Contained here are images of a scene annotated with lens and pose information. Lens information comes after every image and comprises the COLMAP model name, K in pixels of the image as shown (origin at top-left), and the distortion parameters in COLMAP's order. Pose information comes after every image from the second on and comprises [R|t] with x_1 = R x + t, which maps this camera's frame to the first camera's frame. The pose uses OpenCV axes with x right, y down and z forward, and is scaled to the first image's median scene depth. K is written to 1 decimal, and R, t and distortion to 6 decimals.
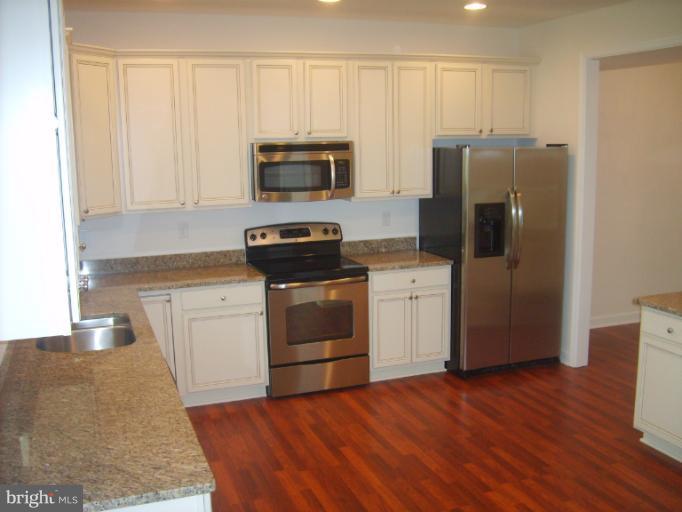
lens RADIAL K [[731.5, 0, 339.2], [0, 731.5, 256.5], [0, 0, 1]] dist [-0.115942, 0.000000]
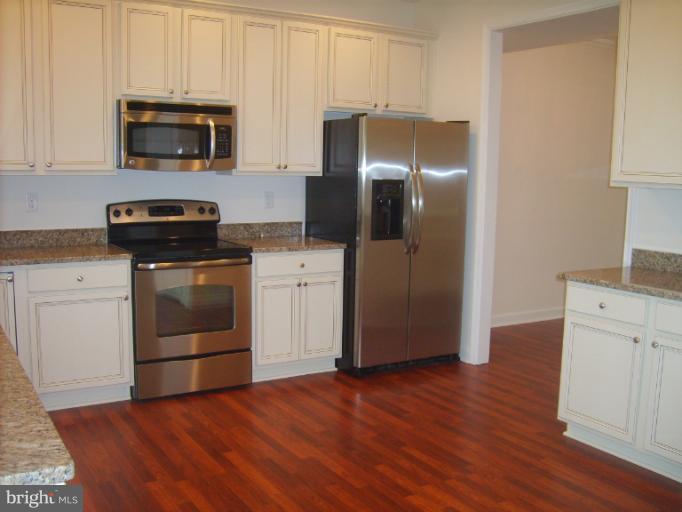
lens RADIAL K [[731.5, 0, 342.6], [0, 731.5, 257.9], [0, 0, 1]] dist [-0.115942, 0.000000]
pose [[0.980447, 0.011781, 0.196432, -0.025487], [-0.004196, 0.999231, -0.038983, 0.059945], [-0.196740, 0.037397, 0.979742, 0.130476]]
